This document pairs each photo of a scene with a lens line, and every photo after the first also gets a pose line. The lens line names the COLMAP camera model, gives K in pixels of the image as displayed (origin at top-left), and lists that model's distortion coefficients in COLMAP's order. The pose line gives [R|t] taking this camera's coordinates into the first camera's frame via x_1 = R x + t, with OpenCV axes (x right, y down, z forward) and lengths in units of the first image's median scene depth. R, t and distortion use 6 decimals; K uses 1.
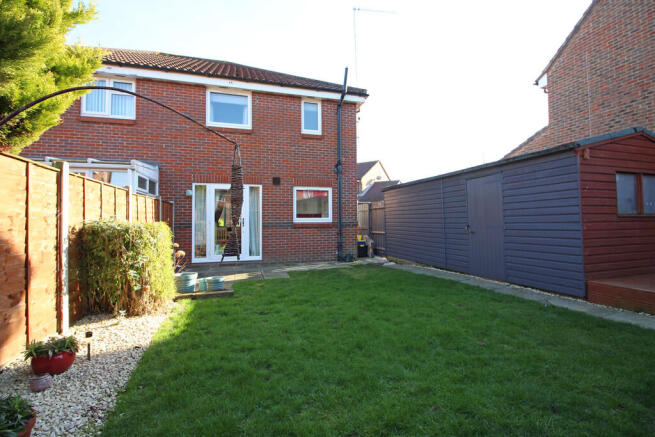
lens RADIAL K [[305.9, 0, 328.4], [0, 305.9, 218.6], [0, 0, 1]] dist [0.003965, -0.000170]
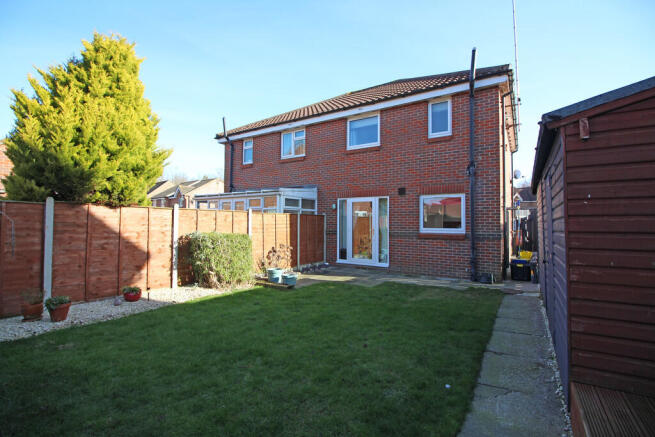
lens RADIAL K [[305.9, 0, 327.7], [0, 305.9, 218.6], [0, 0, 1]] dist [0.003965, -0.000170]
pose [[0.638680, -0.001587, -0.769471, 0.461608], [-0.001967, 0.999991, -0.003695, -0.029093], [0.769470, 0.003873, 0.638671, 0.167954]]
